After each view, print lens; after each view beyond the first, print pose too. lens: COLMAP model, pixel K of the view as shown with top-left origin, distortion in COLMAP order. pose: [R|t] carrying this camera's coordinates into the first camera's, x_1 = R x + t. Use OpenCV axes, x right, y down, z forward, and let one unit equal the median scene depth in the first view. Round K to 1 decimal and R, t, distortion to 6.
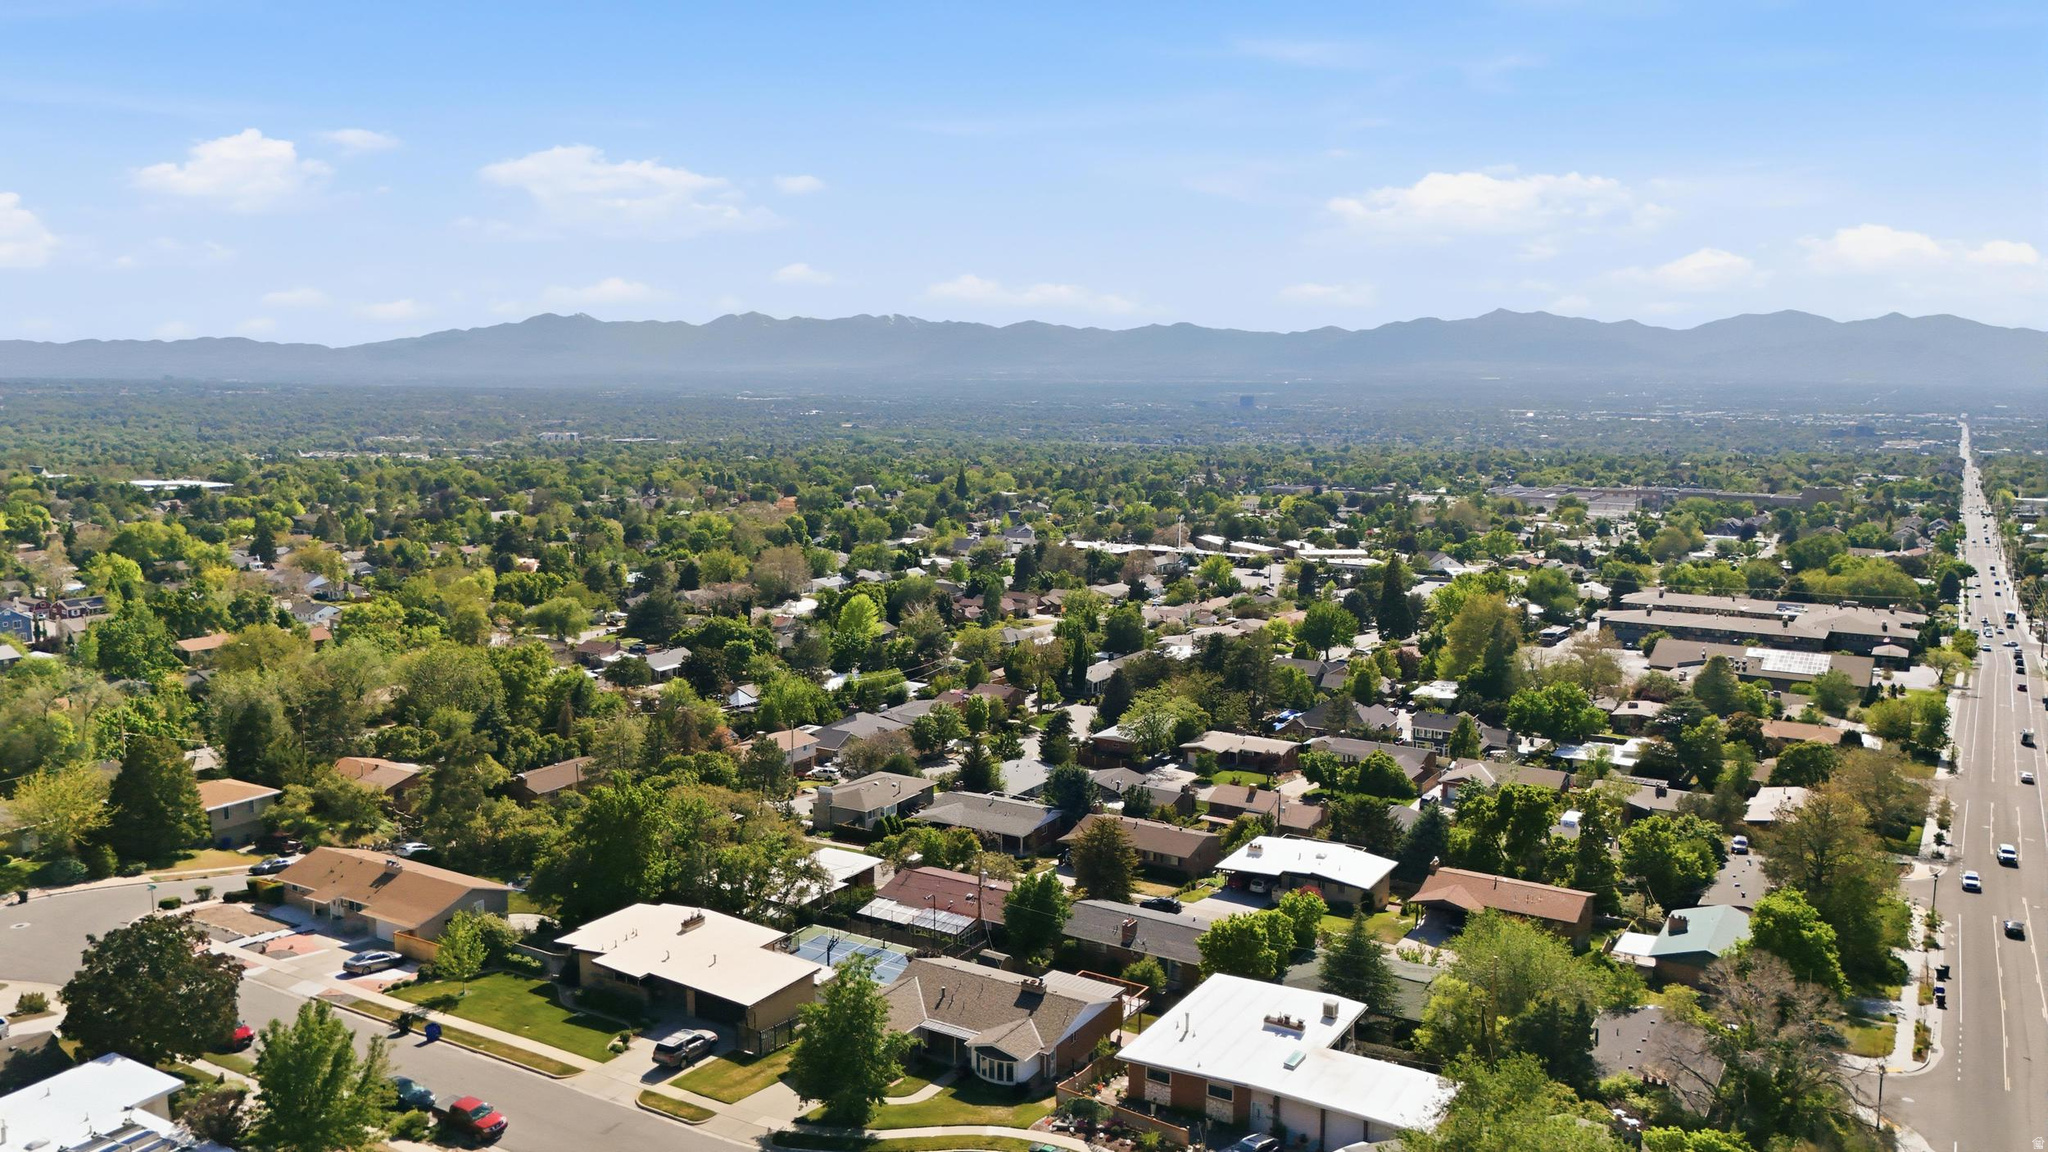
lens RADIAL K [[1510.7, 0, 1022.5], [0, 1510.7, 583.6], [0, 0, 1]] dist [0.063460, -0.053377]
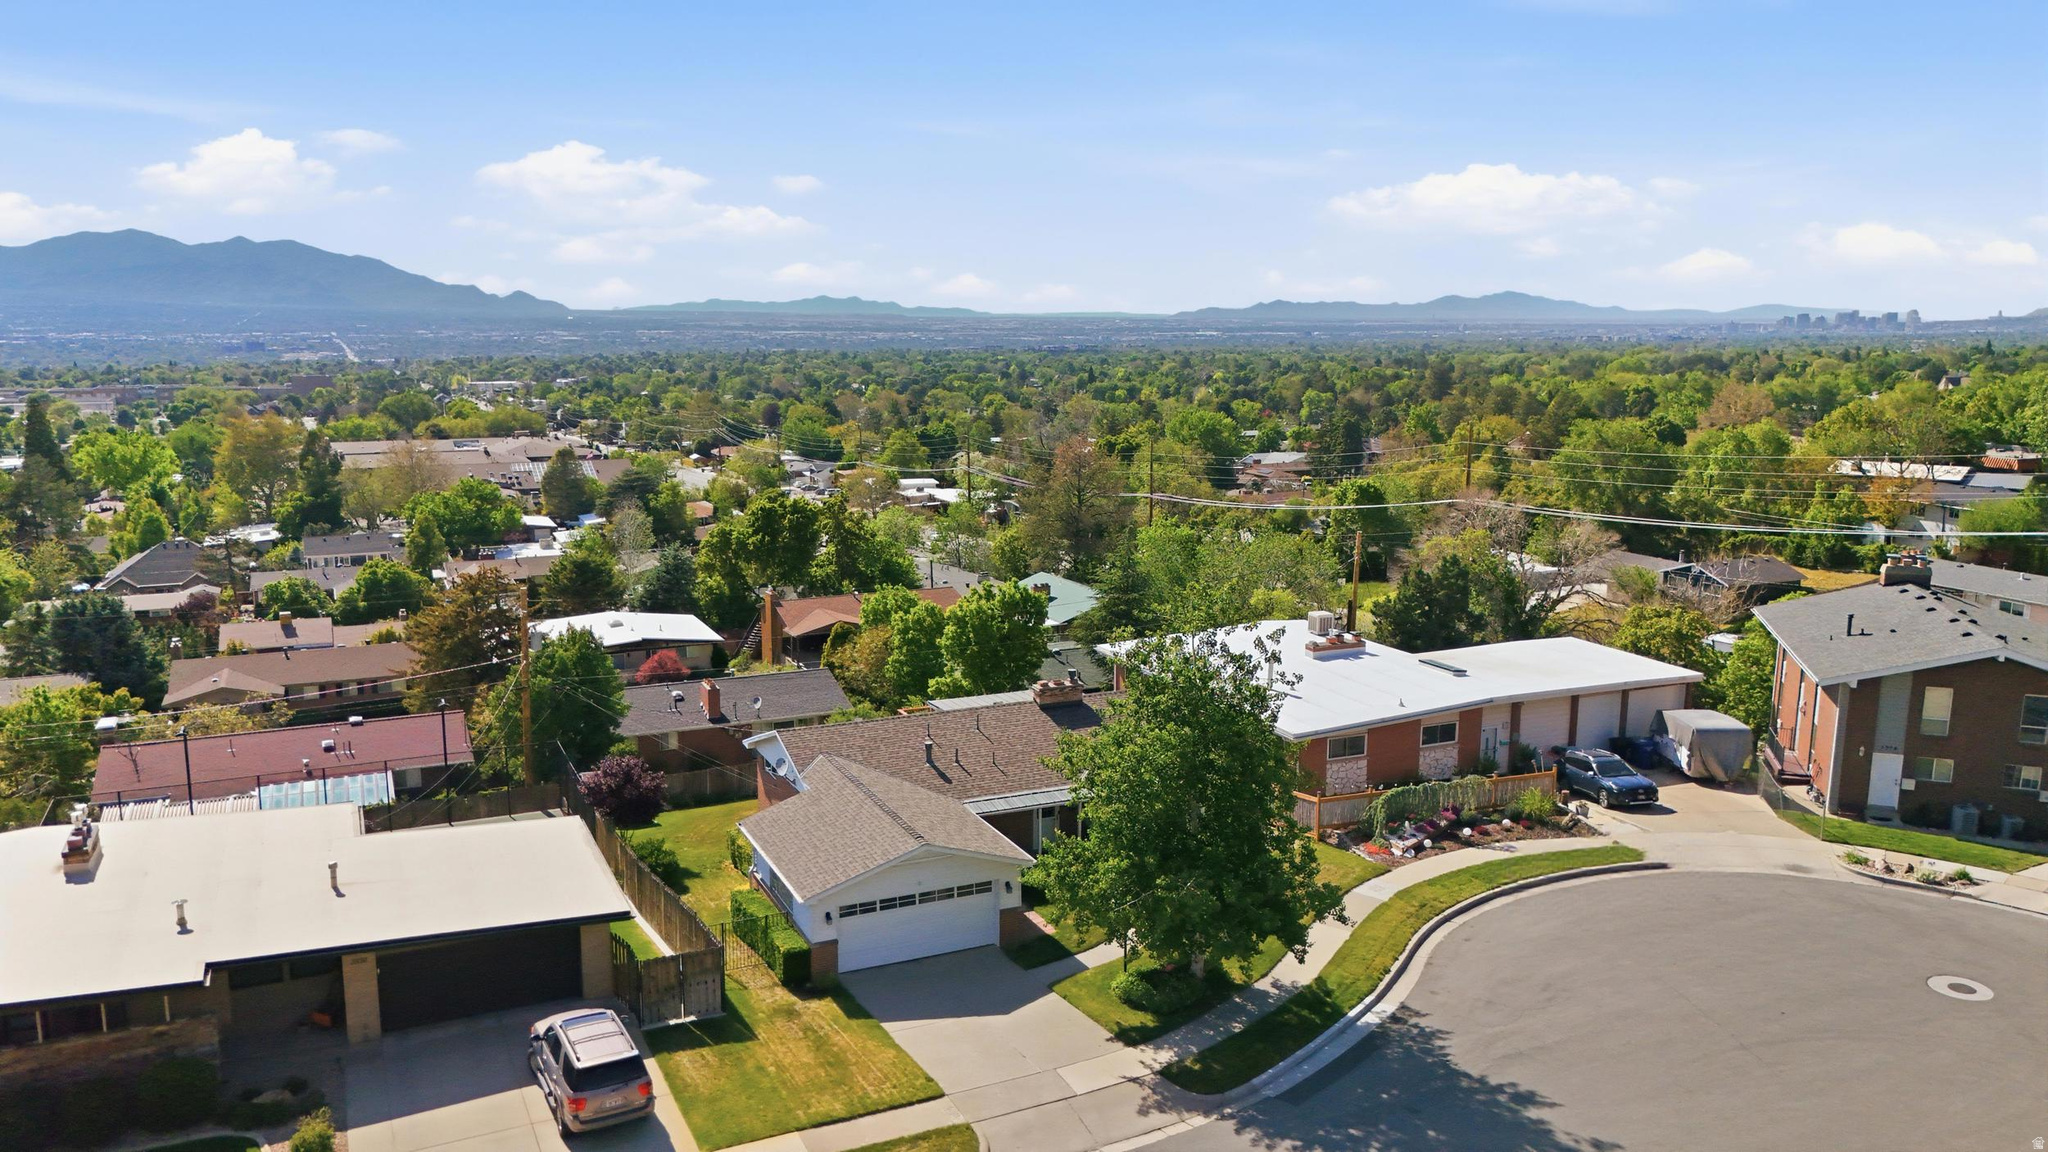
lens RADIAL K [[1510.7, 0, 1024.7], [0, 1510.7, 585.5], [0, 0, 1]] dist [0.063460, -0.053377]
pose [[0.559092, -0.153046, 0.814858, -0.429124], [0.113306, 0.987698, 0.107767, 0.178508], [-0.821327, 0.032077, 0.569555, 0.739033]]
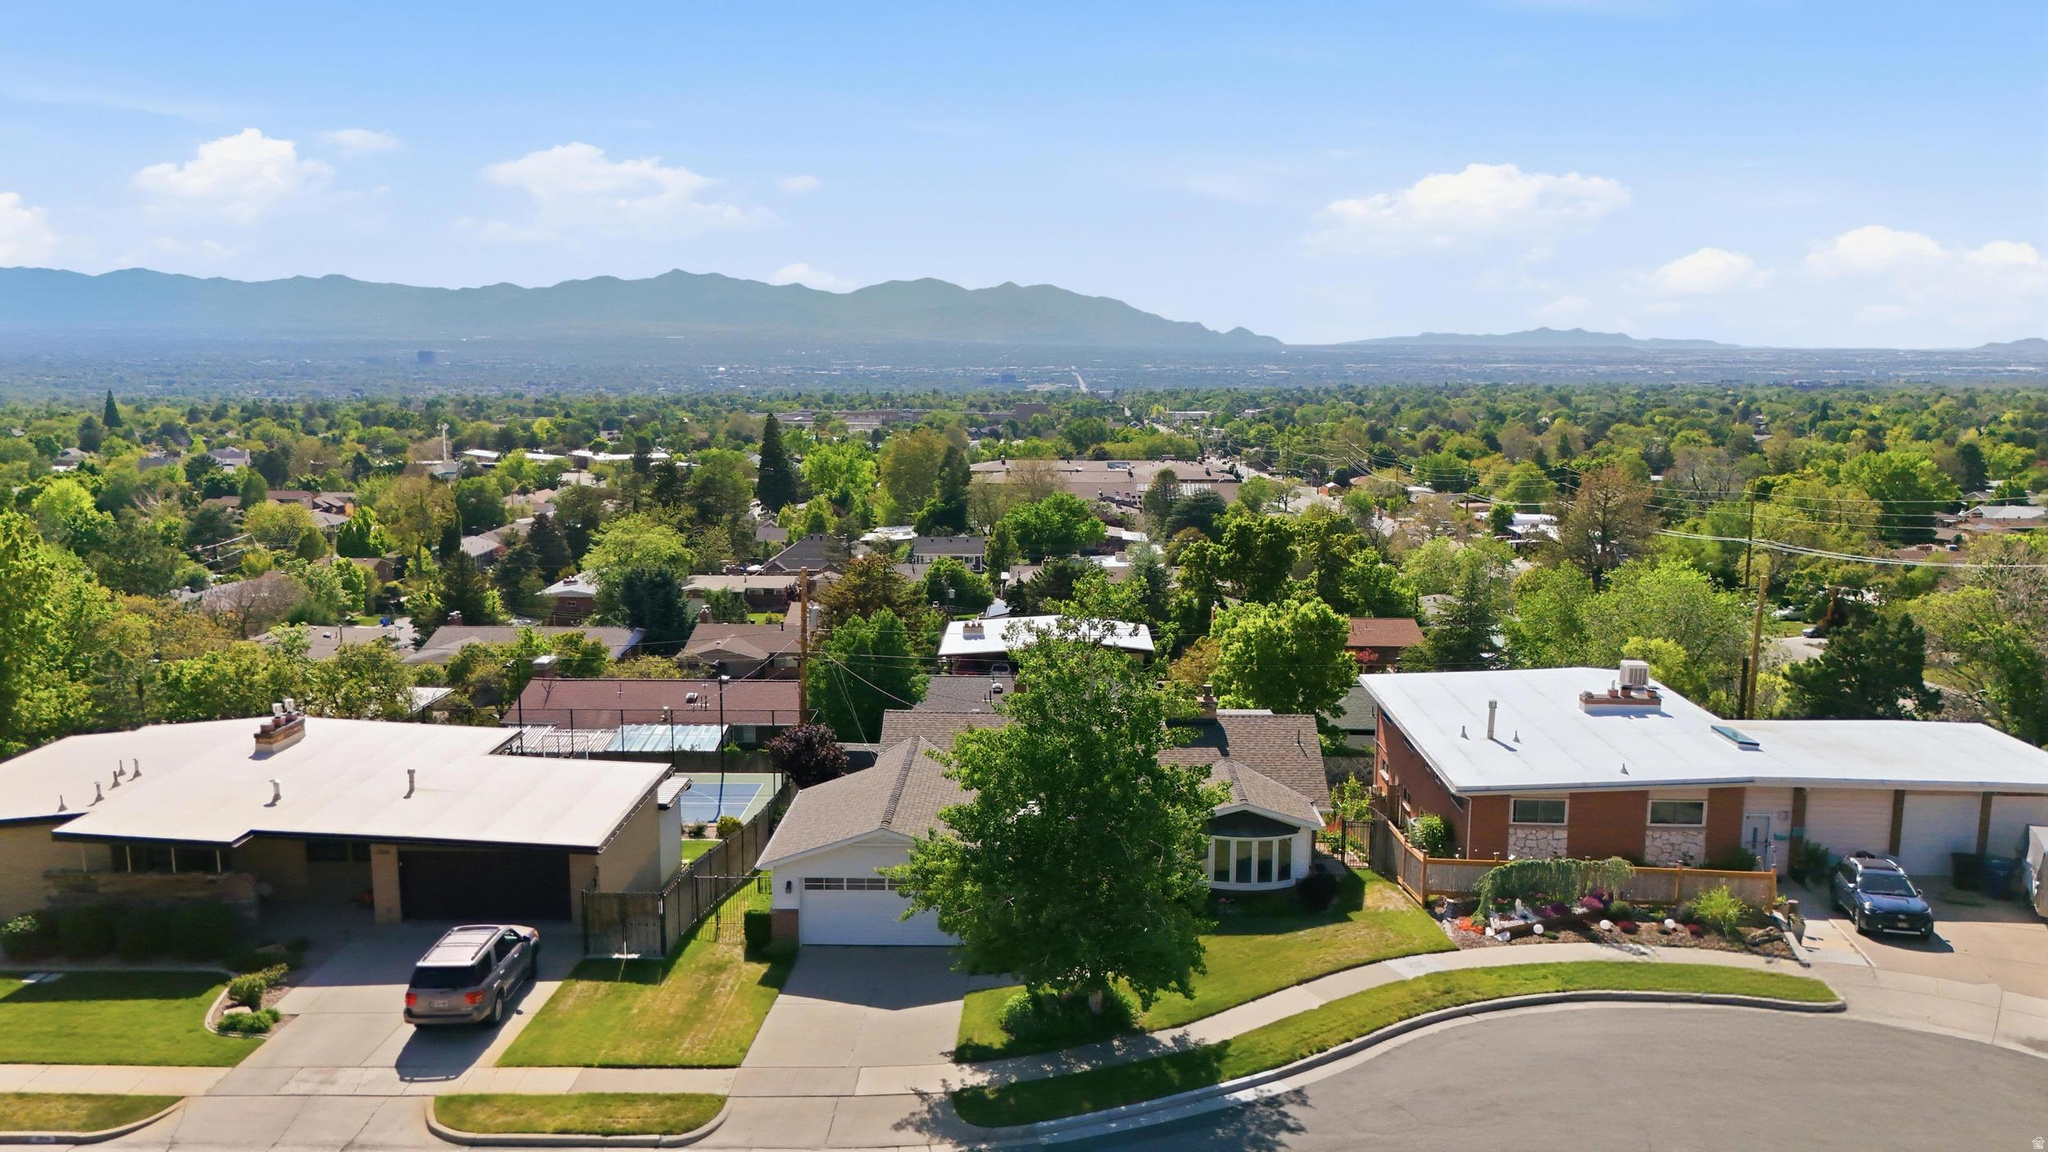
lens RADIAL K [[1510.7, 0, 1023.1], [0, 1510.7, 578.0], [0, 0, 1]] dist [0.063460, -0.053377]
pose [[0.866925, -0.080509, 0.491893, -0.283362], [0.070169, 0.996754, 0.039473, 0.208403], [-0.493474, 0.000296, 0.869760, 0.626885]]
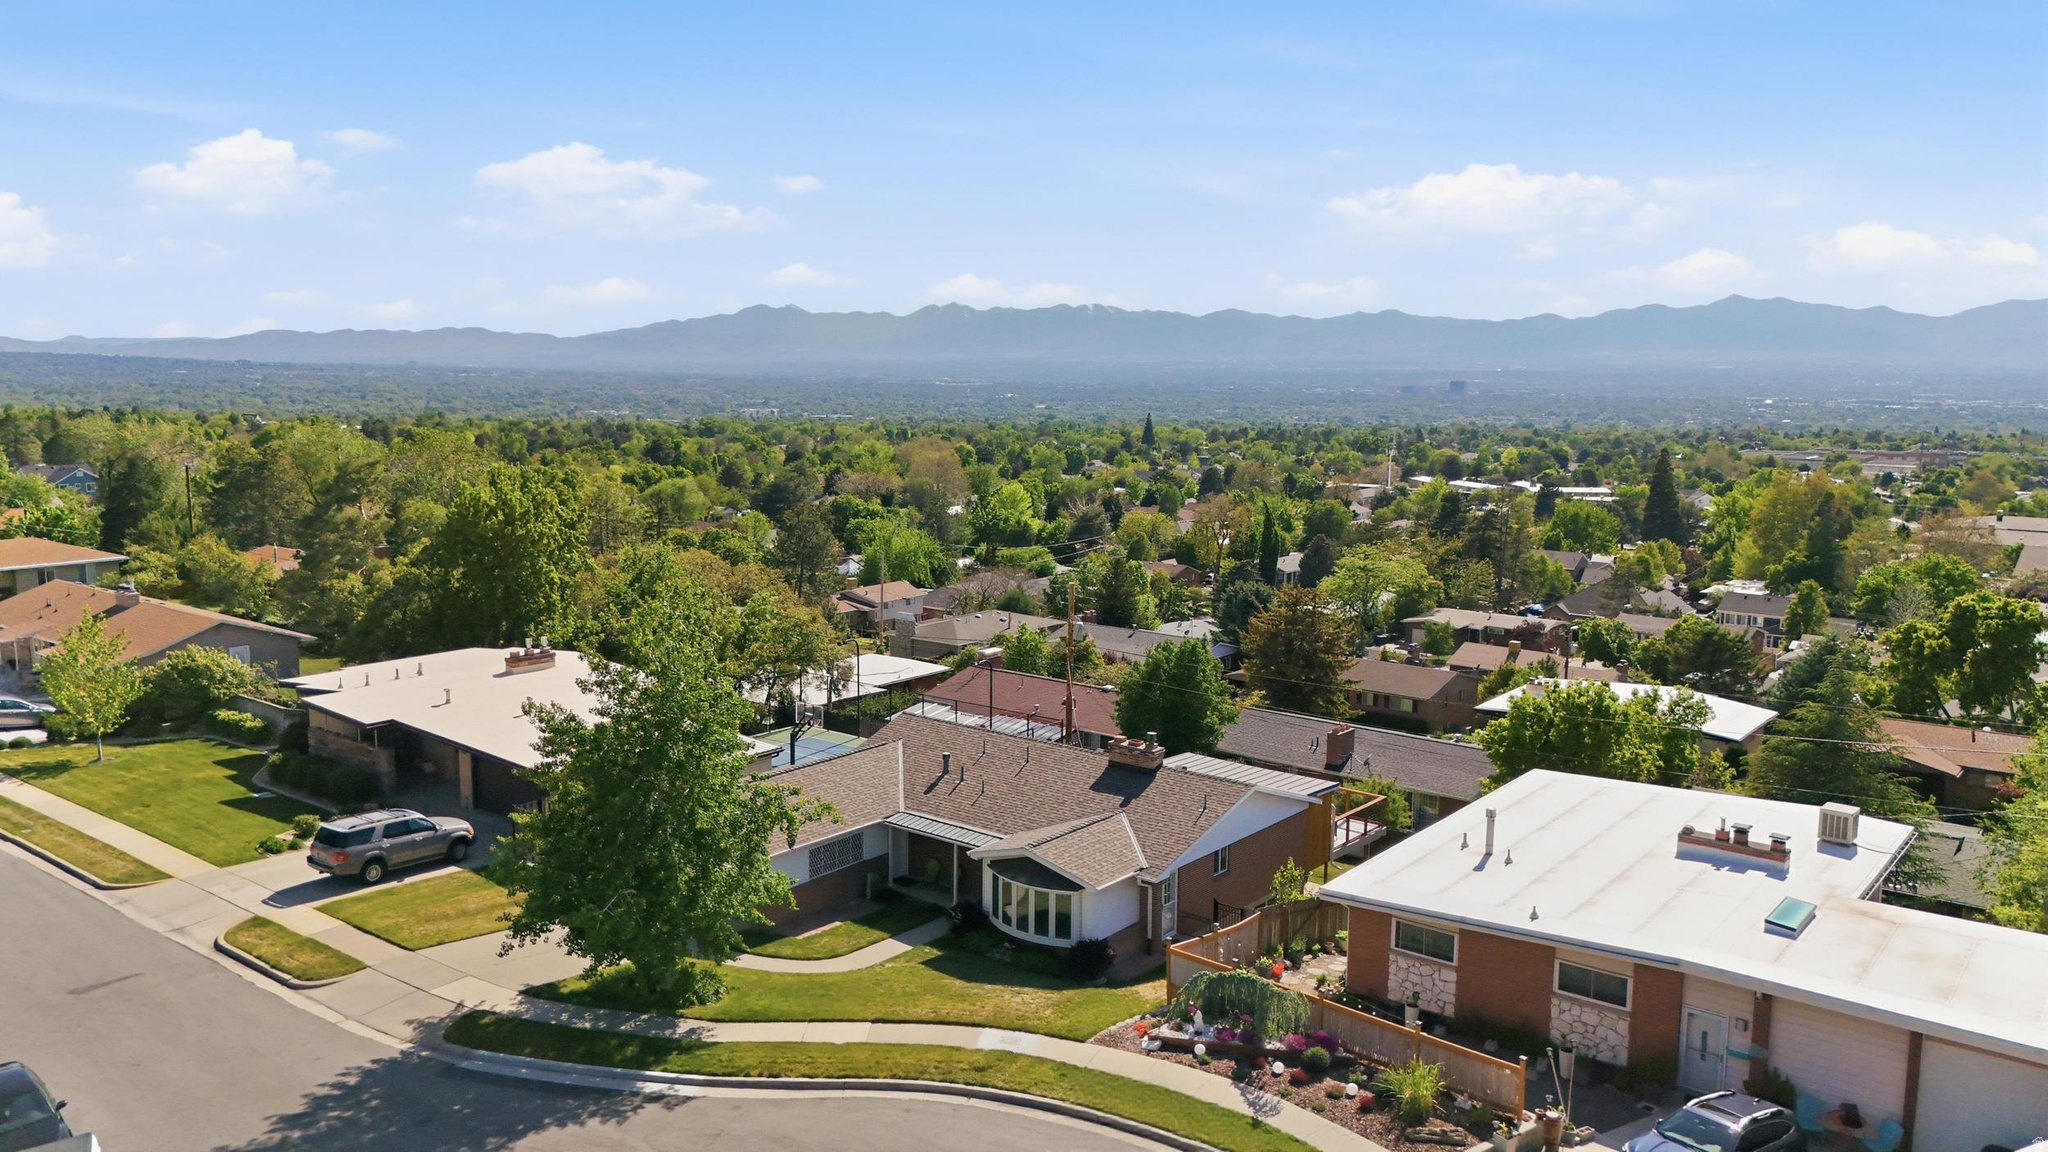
lens RADIAL K [[1510.7, 0, 1023.2], [0, 1510.7, 580.0], [0, 0, 1]] dist [0.063460, -0.053377]
pose [[0.991697, 0.021124, -0.126852, 0.031434], [-0.020694, 0.999775, 0.004710, 0.219063], [0.126923, -0.002046, 0.991911, 0.561686]]
